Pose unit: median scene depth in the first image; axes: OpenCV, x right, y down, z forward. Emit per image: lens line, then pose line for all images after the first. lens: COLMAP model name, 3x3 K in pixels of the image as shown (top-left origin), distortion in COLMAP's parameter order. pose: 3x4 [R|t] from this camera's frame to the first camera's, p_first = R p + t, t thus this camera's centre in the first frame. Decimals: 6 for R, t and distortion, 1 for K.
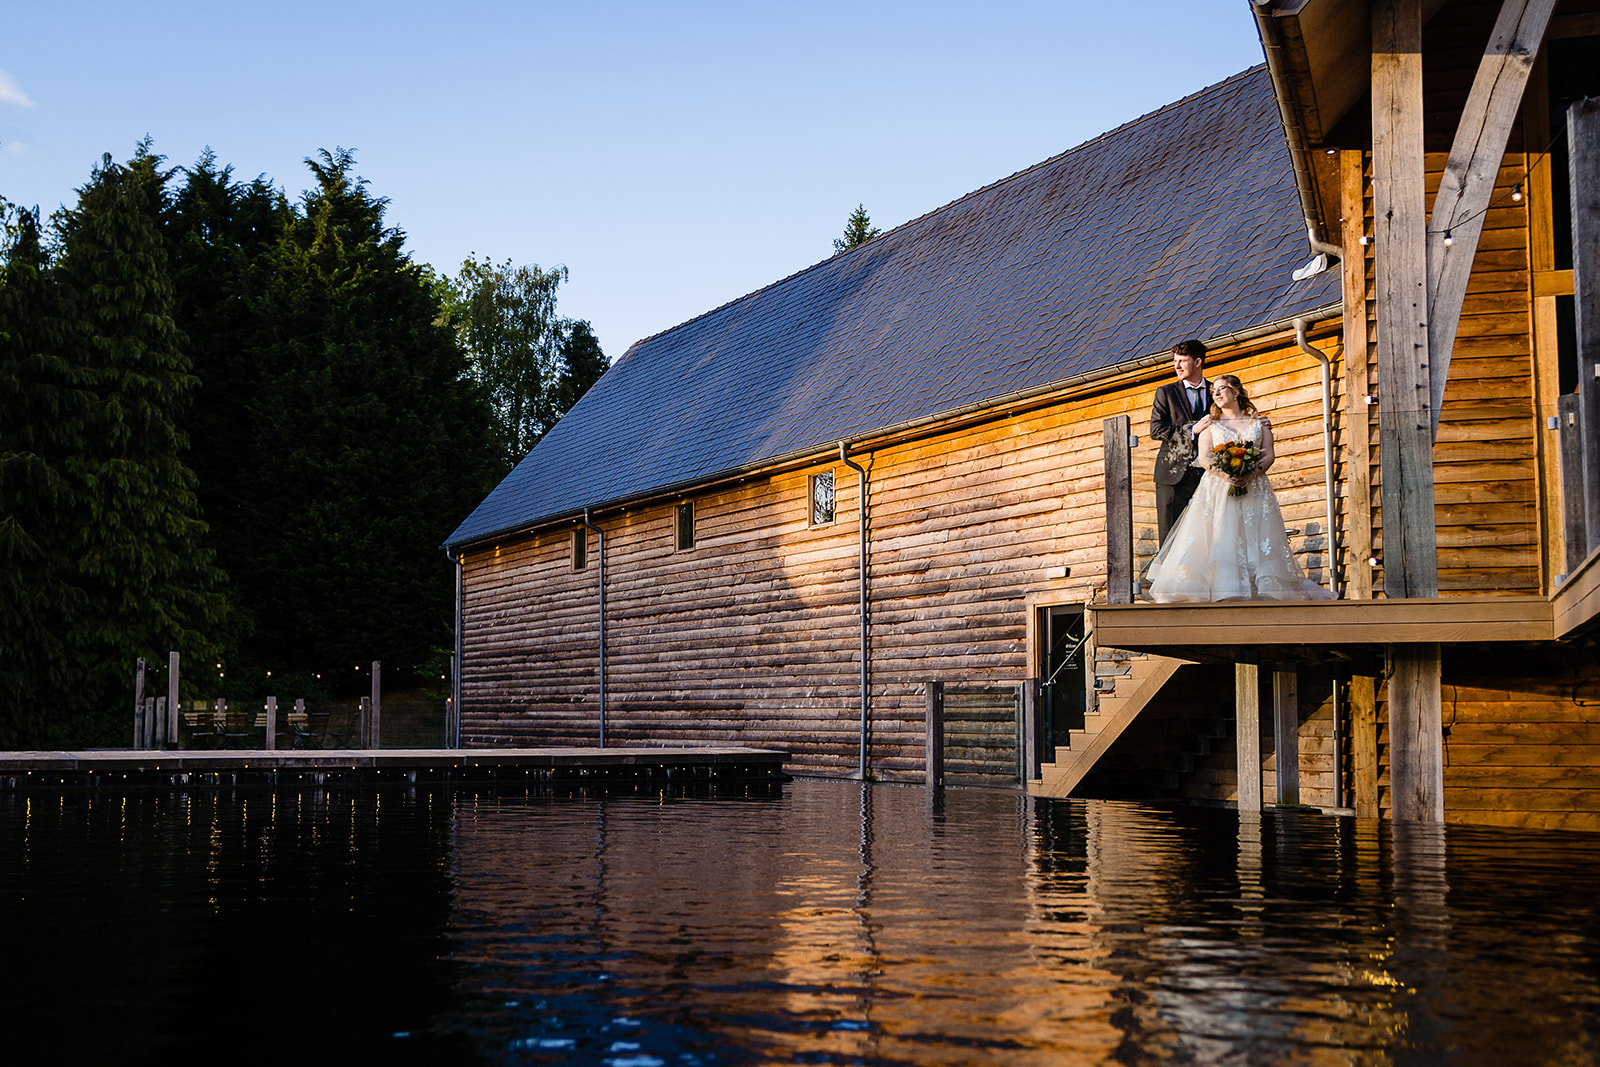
lens RADIAL K [[1929.7, 0, 800.9], [0, 1929.7, 534.7], [0, 0, 1]] dist [-0.016339, 0.000000]
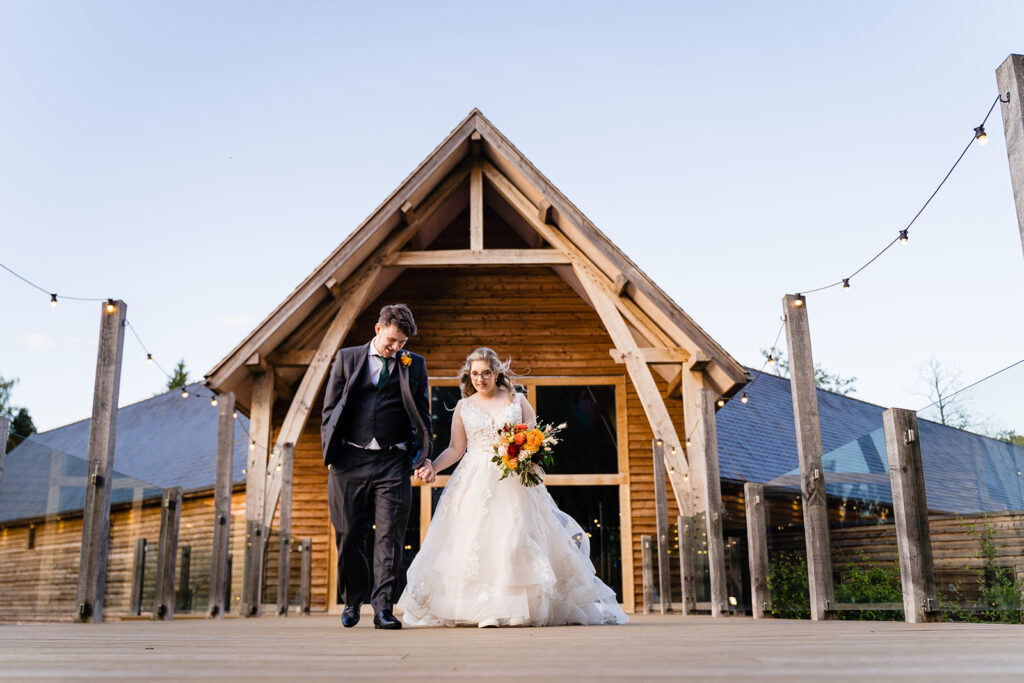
lens RADIAL K [[1006.6, 0, 510.9], [0, 1006.6, 341.1], [0, 0, 1]] dist [-0.008943, 0.000000]
pose [[0.952390, 0.072755, 0.296073, 0.092728], [-0.023887, 0.985931, -0.165439, -0.046413], [-0.303944, 0.150490, 0.940729, -0.176869]]
